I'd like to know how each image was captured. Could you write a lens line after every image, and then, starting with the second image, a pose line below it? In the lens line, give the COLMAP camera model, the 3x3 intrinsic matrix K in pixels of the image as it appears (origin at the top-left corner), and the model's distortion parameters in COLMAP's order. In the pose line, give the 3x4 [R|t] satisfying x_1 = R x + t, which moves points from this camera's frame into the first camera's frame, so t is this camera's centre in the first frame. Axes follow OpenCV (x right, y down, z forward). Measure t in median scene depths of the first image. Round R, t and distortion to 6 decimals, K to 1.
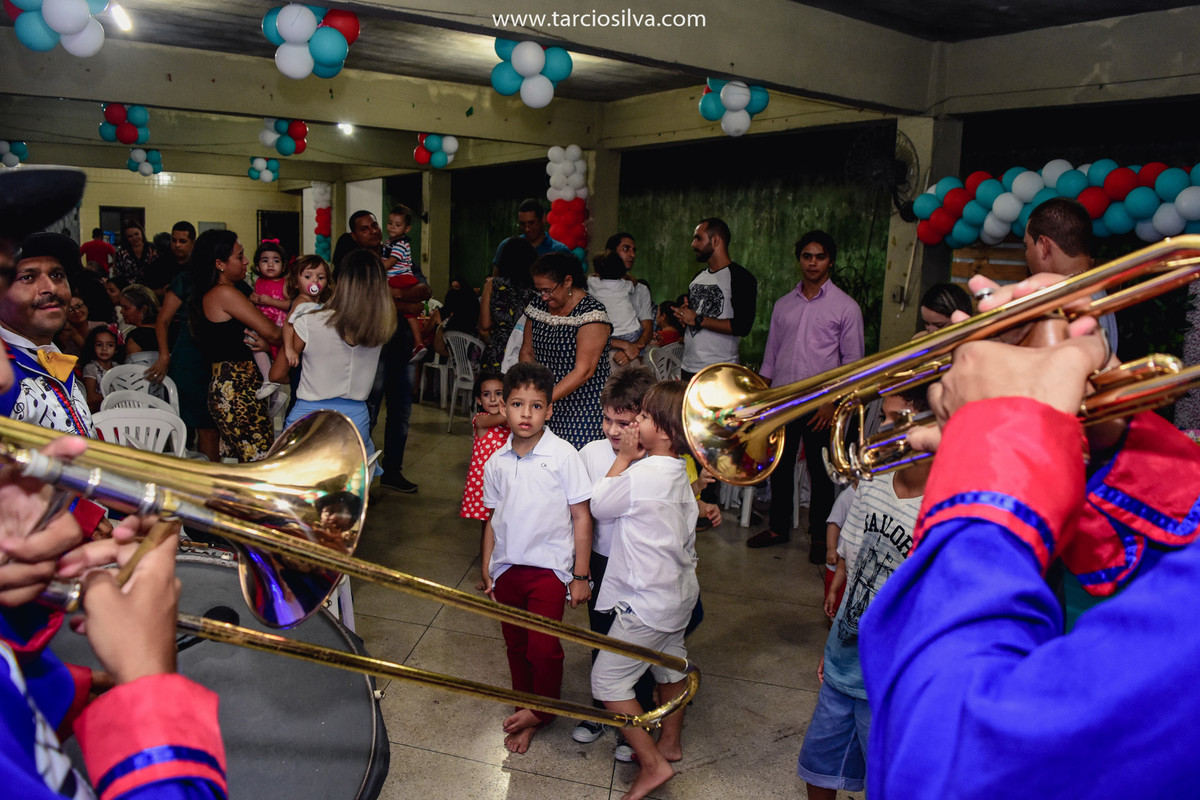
lens RADIAL K [[937.9, 0, 600.0], [0, 937.9, 400.0], [0, 0, 1]] dist [-0.093851, 0.014238]
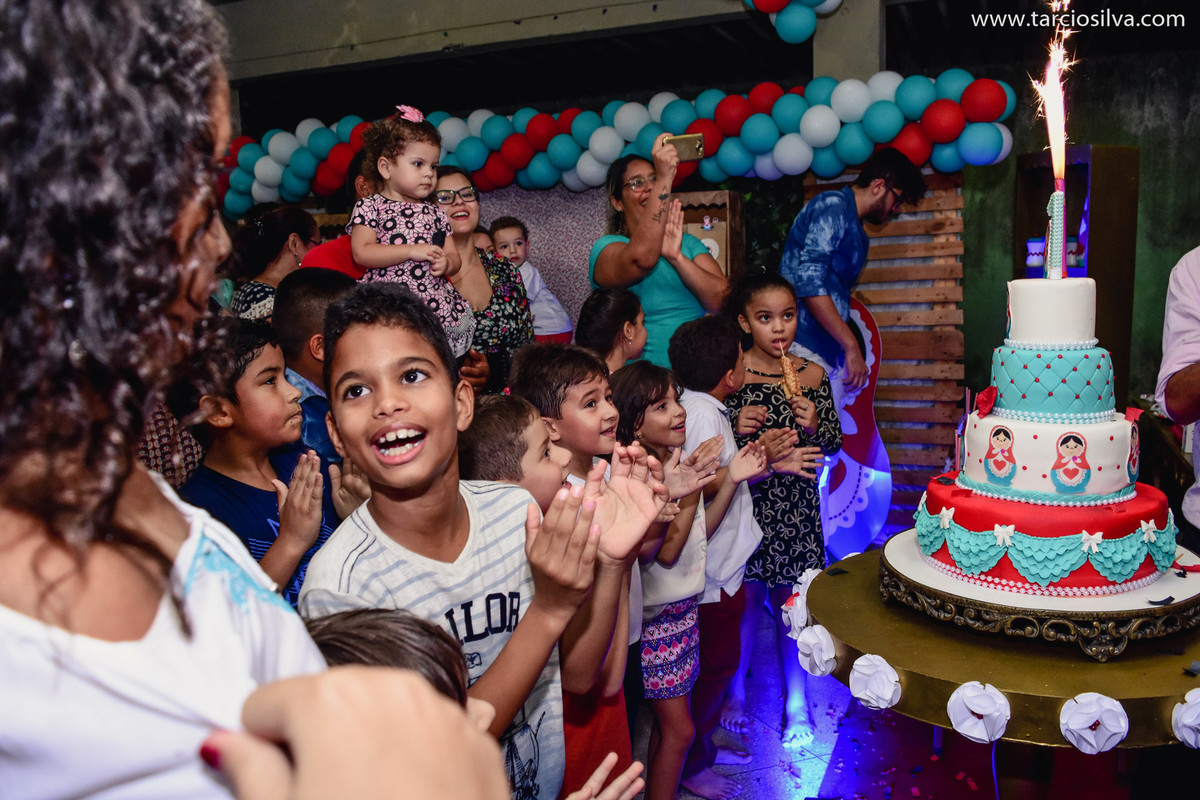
lens RADIAL K [[937.9, 0, 600.0], [0, 937.9, 400.0], [0, 0, 1]] dist [-0.093851, 0.014238]
pose [[0.827174, -0.150532, 0.541408, 0.094226], [0.152954, 0.987389, 0.040845, 0.022862], [-0.540729, 0.049025, 0.839767, 0.004930]]
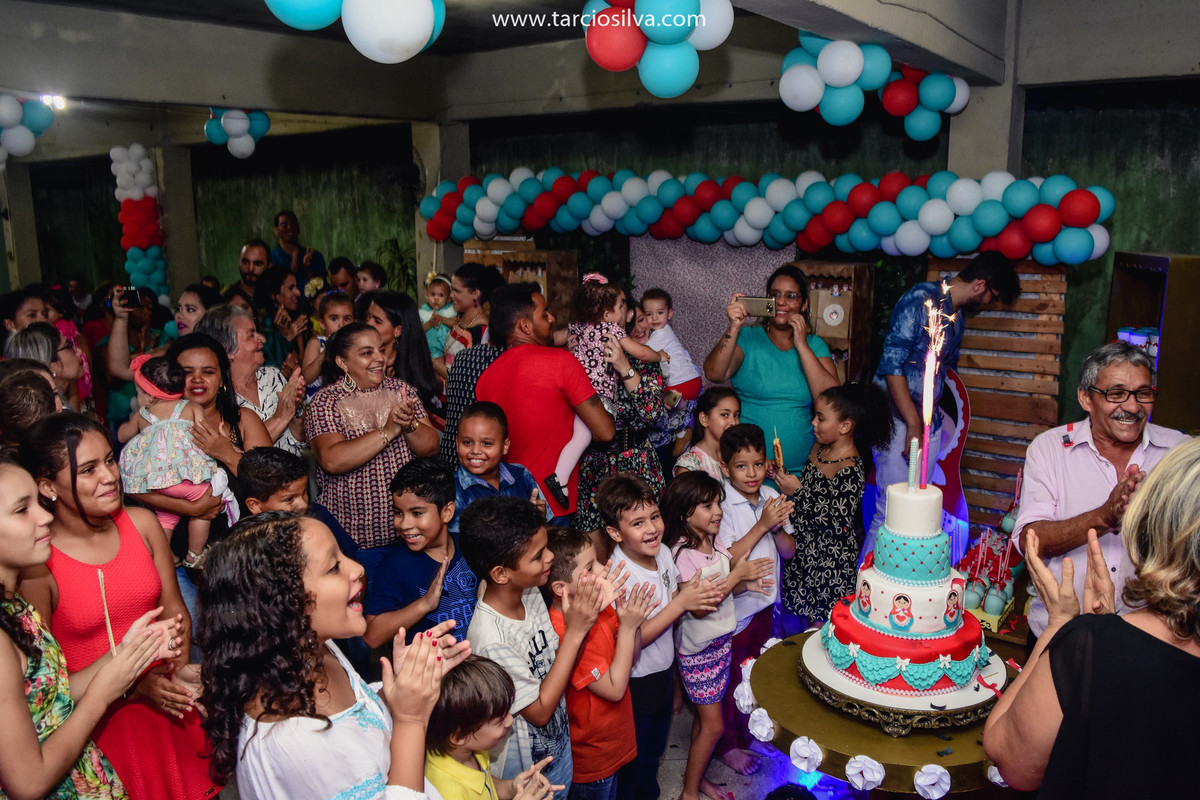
lens RADIAL K [[937.9, 0, 600.0], [0, 937.9, 400.0], [0, 0, 1]] dist [-0.093851, 0.014238]
pose [[0.939481, -0.118782, 0.321351, 0.092546], [0.099653, 0.992162, 0.075396, -0.024370], [-0.327788, -0.038809, 0.943954, -0.098061]]
